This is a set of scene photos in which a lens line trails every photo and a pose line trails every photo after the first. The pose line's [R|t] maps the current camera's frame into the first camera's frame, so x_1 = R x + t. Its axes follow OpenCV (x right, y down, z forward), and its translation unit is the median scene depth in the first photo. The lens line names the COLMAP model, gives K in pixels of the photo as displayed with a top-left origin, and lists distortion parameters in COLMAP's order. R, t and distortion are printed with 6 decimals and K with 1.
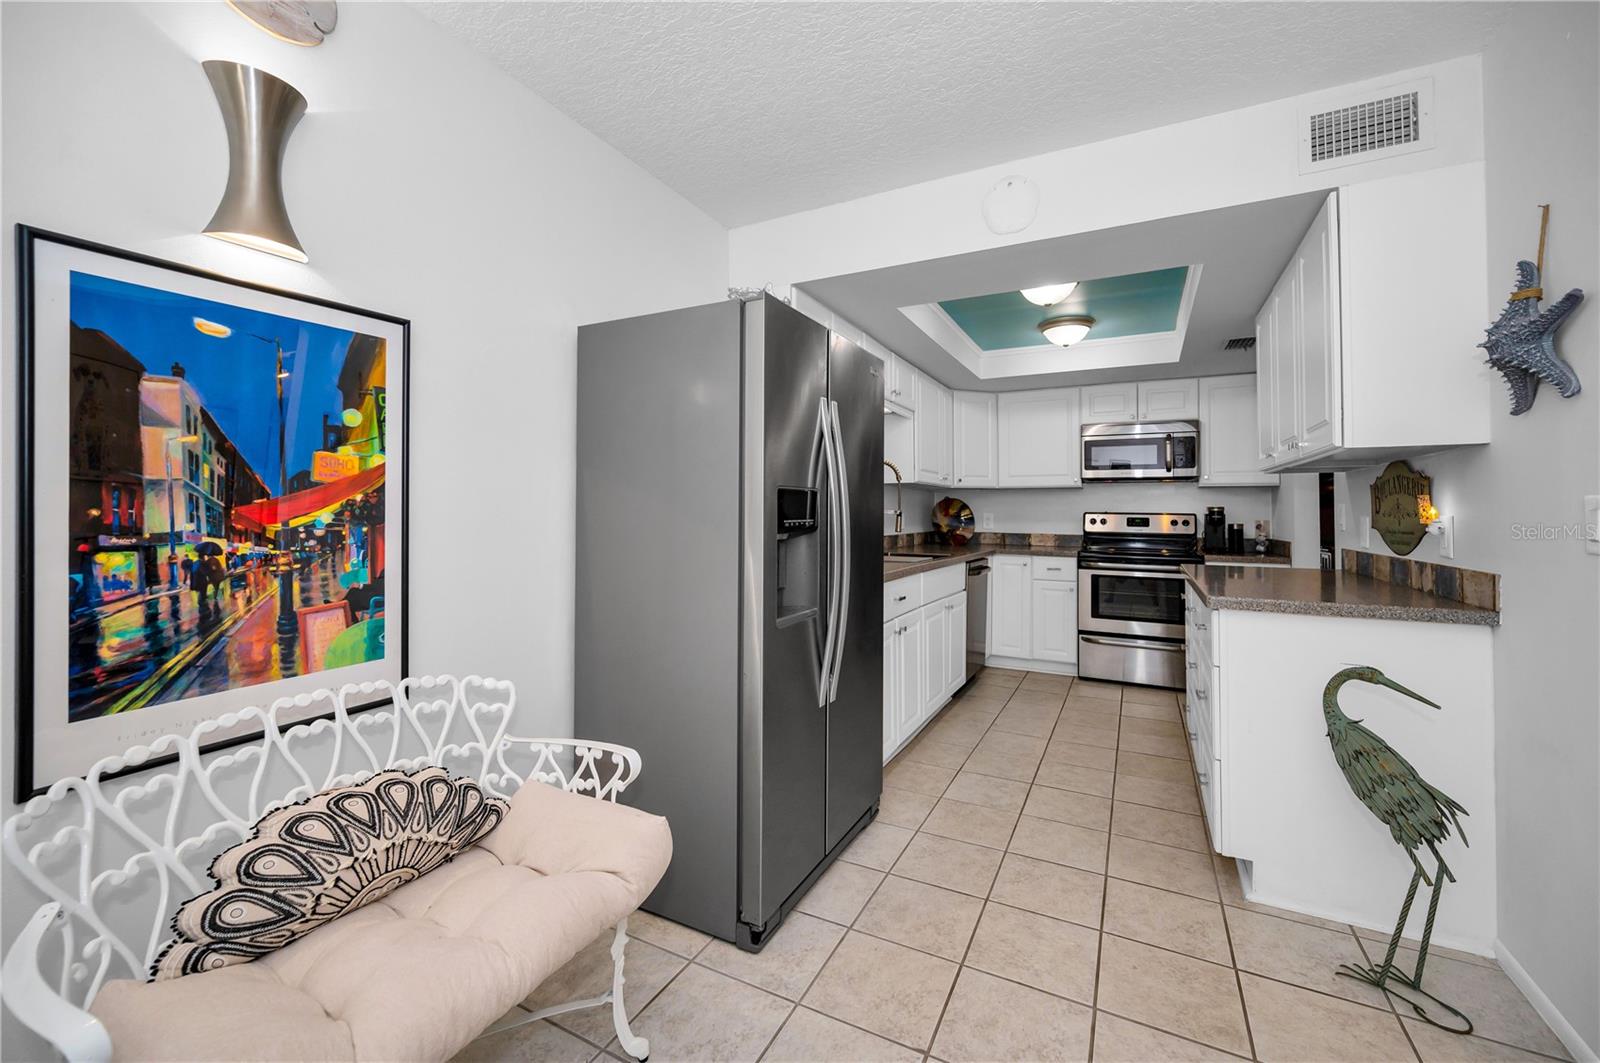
lens RADIAL K [[649.9, 0, 802.4], [0, 649.9, 489.3], [0, 0, 1]] dist [-0.002930, -0.000420]
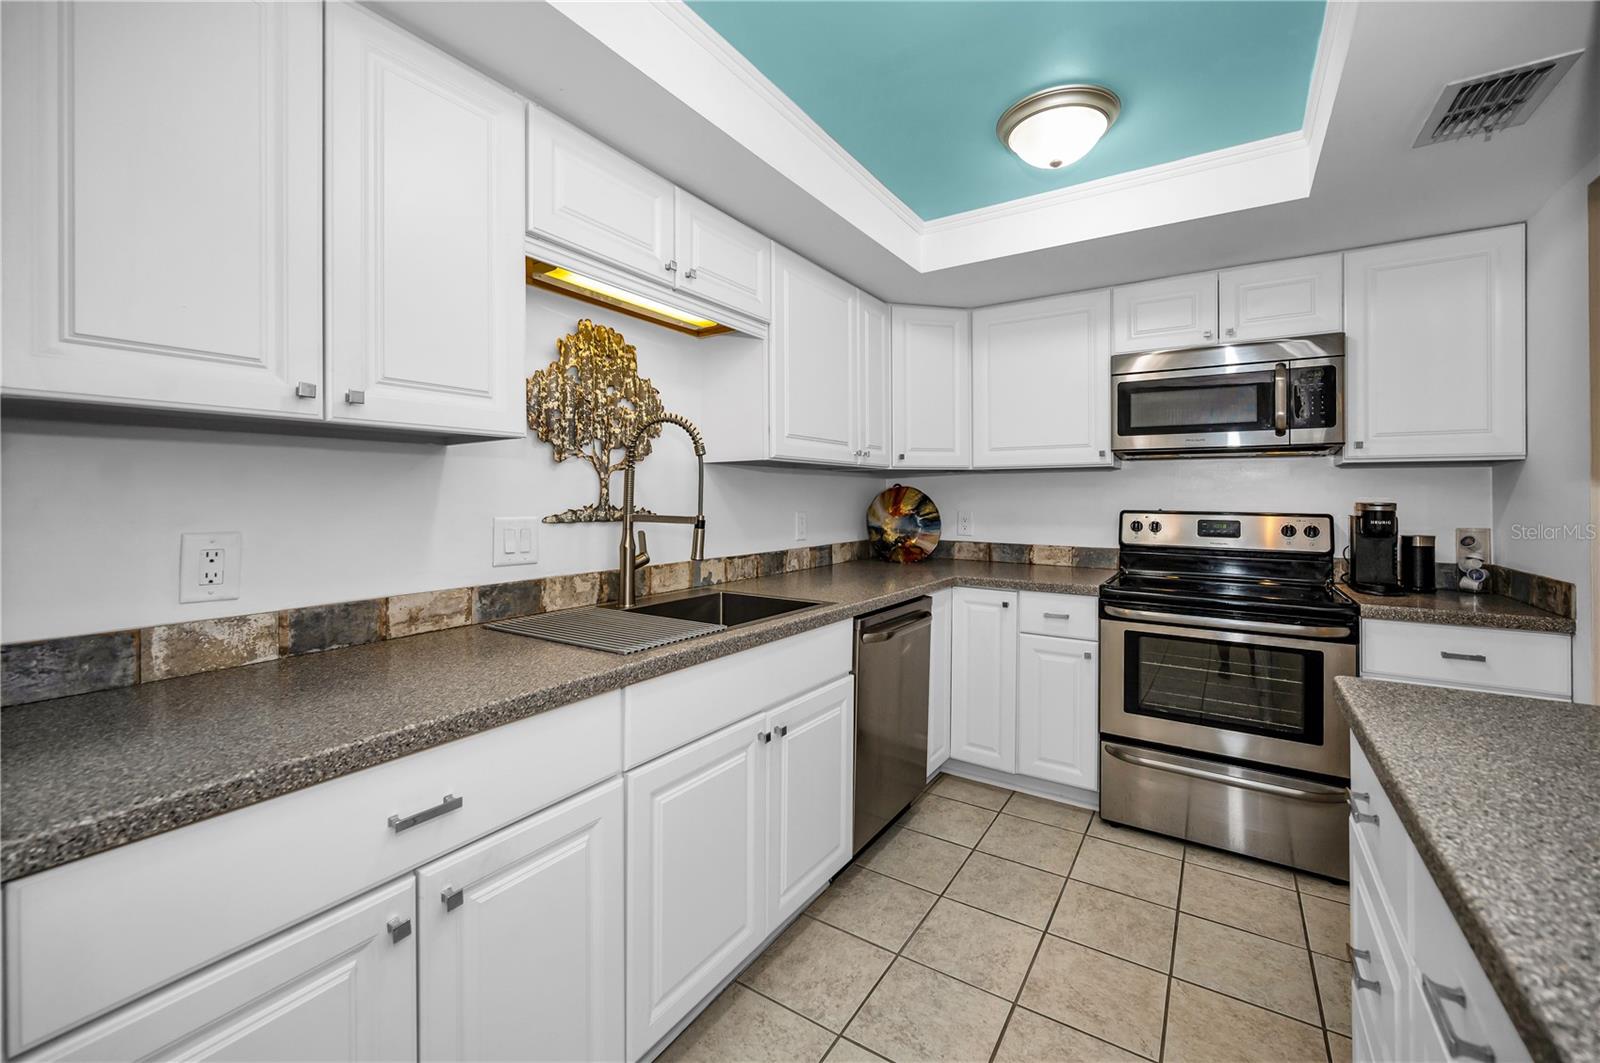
lens RADIAL K [[649.9, 0, 810.0], [0, 649.9, 483.7], [0, 0, 1]] dist [-0.002930, -0.000420]
pose [[0.995759, -0.005084, -0.091865, 0.710017], [0.006708, 0.999827, 0.017371, -0.000705], [0.091760, -0.017914, 0.995620, 1.343270]]
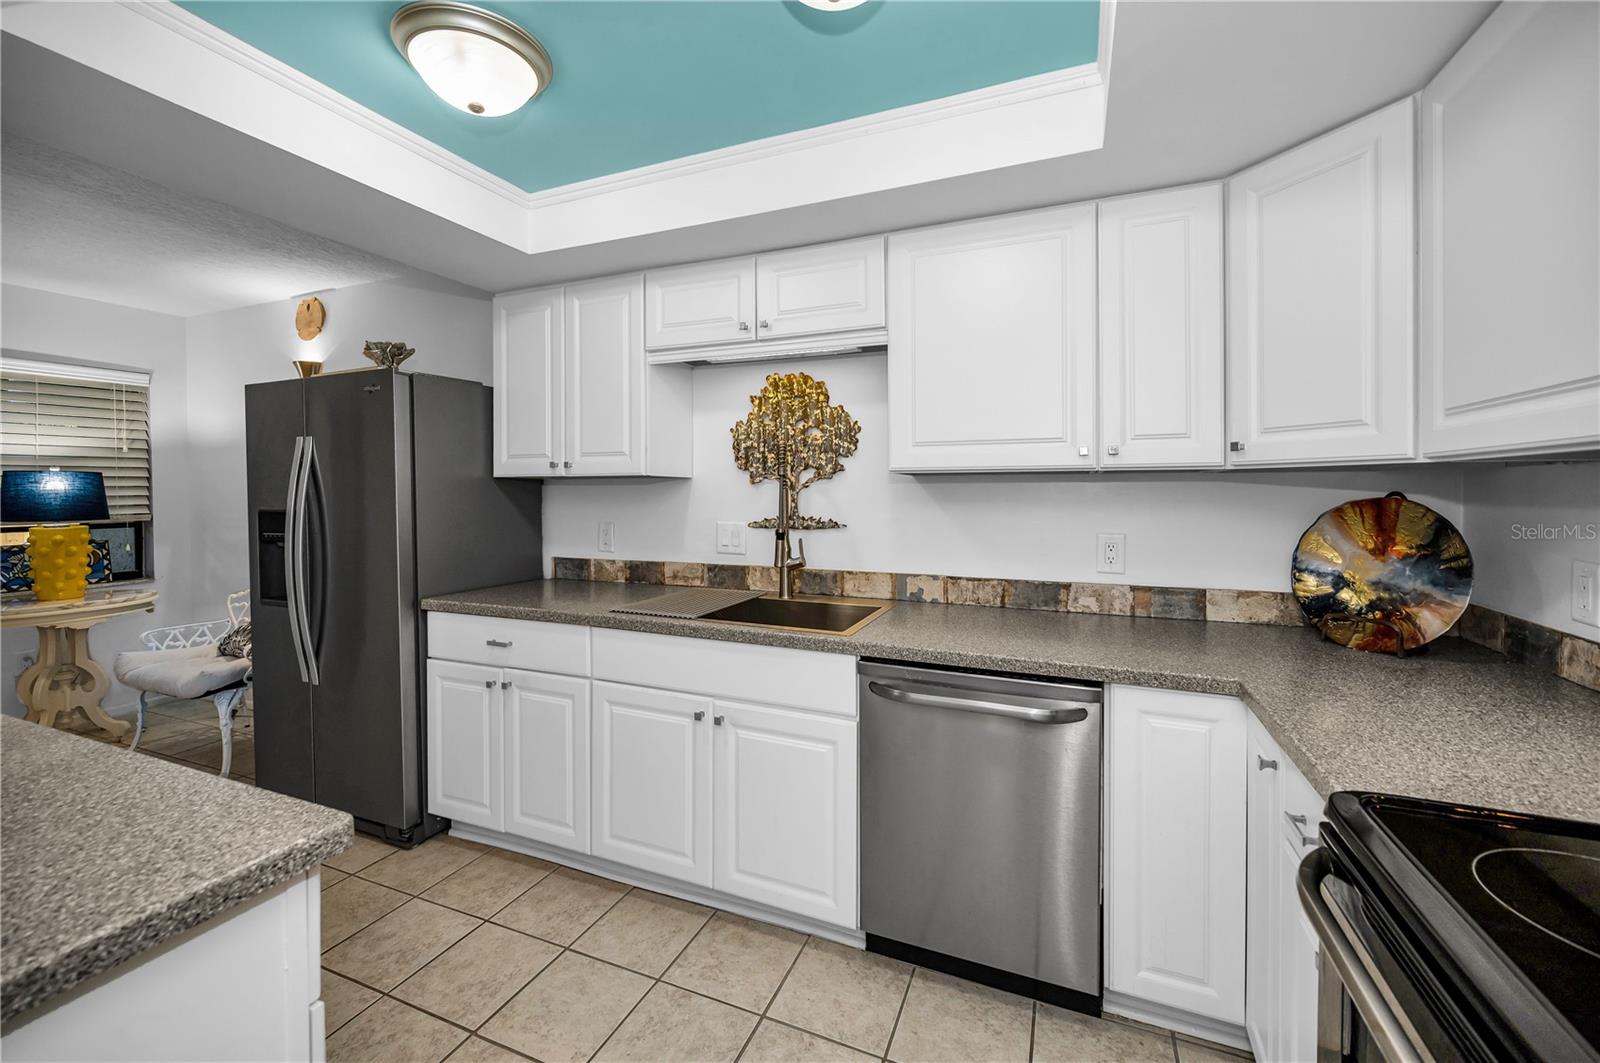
lens RADIAL K [[649.9, 0, 810.9], [0, 649.9, 488.1], [0, 0, 1]] dist [-0.002930, -0.000420]
pose [[0.085595, -0.004847, -0.996318, 1.827691], [0.039249, 0.999228, -0.001489, -0.003954], [0.995557, -0.038977, 0.085719, 2.512267]]
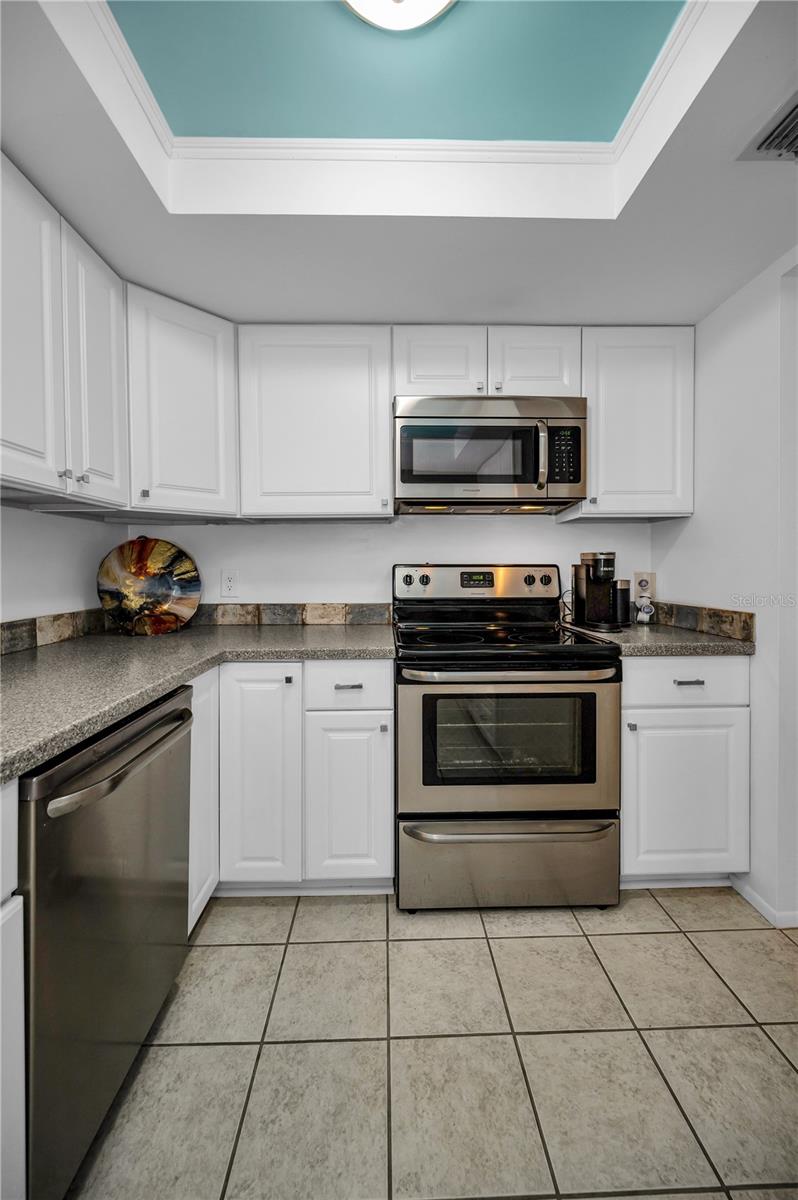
lens RADIAL K [[487.5, 0, 396.9], [0, 487.5, 571.9], [0, 0, 1]] dist [-0.002930, -0.000420]
pose [[0.877378, -0.017656, 0.479475, 0.773990], [-0.004267, 0.998996, 0.044595, 0.076898], [-0.479781, -0.041173, 0.876422, 2.095234]]
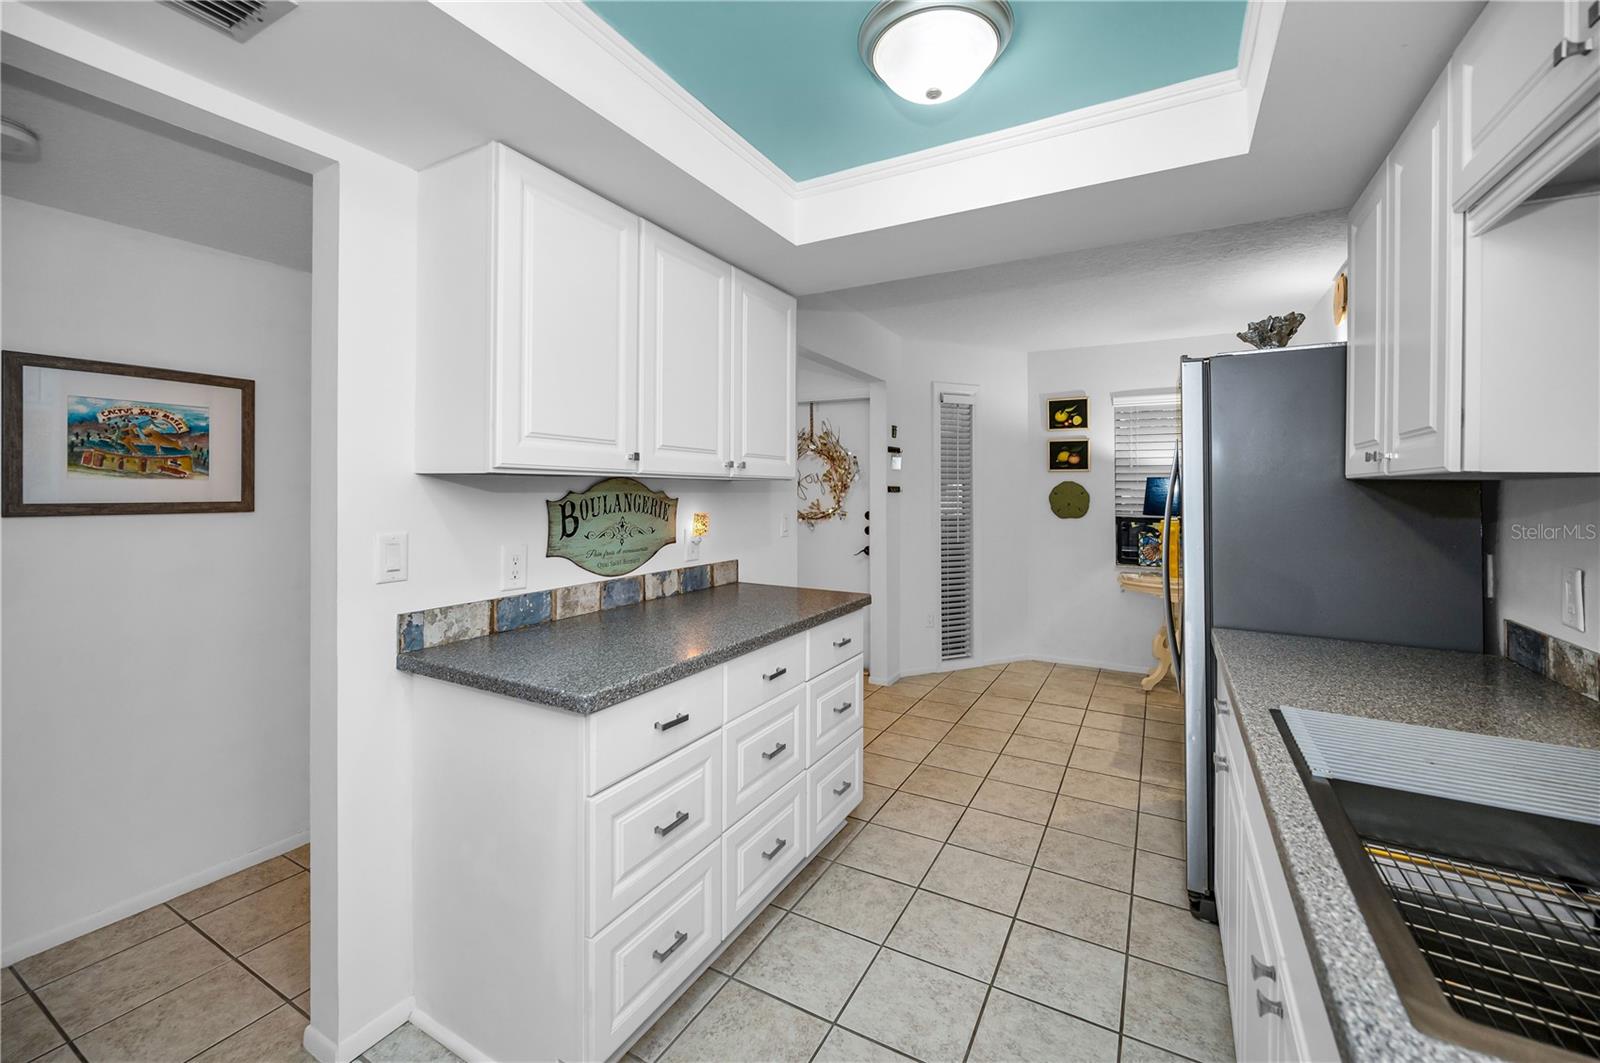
lens RADIAL K [[649.9, 0, 795.5], [0, 649.9, 480.5], [0, 0, 1]] dist [-0.002930, -0.000420]
pose [[-0.999138, -0.009951, 0.040301, 0.960119], [-0.011817, 0.998856, -0.046333, 0.001237], [-0.039794, -0.046770, -0.998113, 3.043882]]
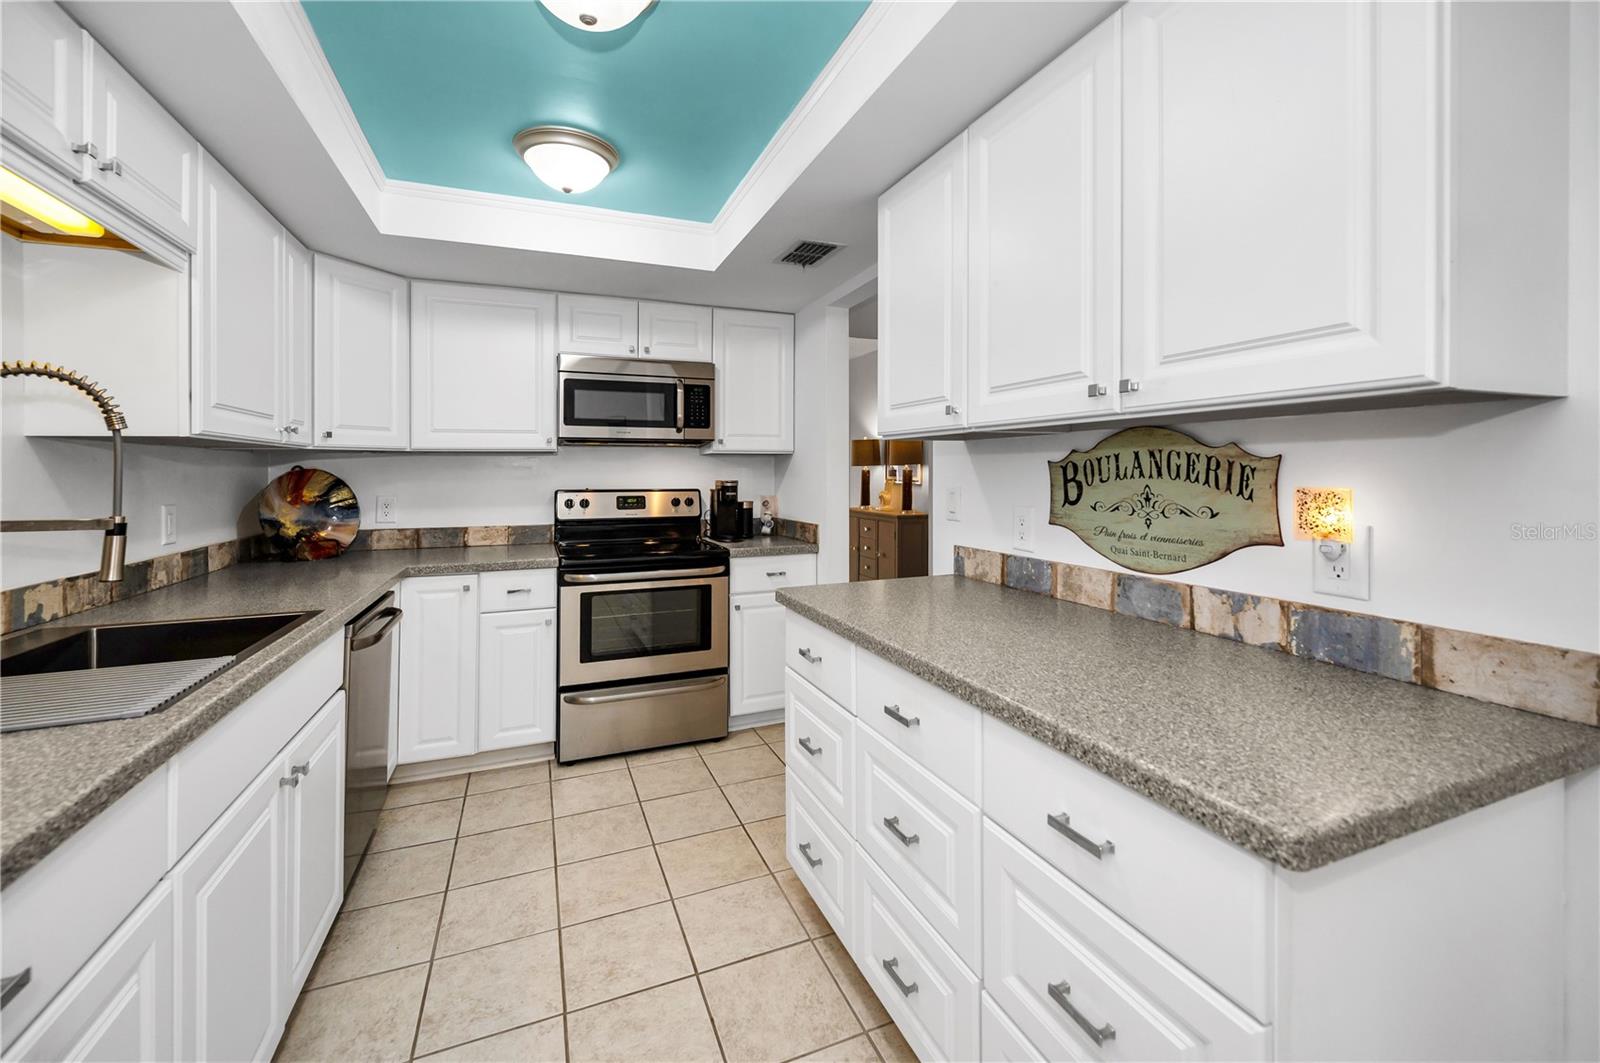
lens RADIAL K [[649.9, 0, 806.1], [0, 649.9, 459.9], [0, 0, 1]] dist [-0.002930, -0.000420]
pose [[0.640971, 0.004772, 0.767550, 0.312771], [-0.017754, 0.999805, 0.008610, -0.018239], [-0.767360, -0.019146, 0.640931, 1.308163]]
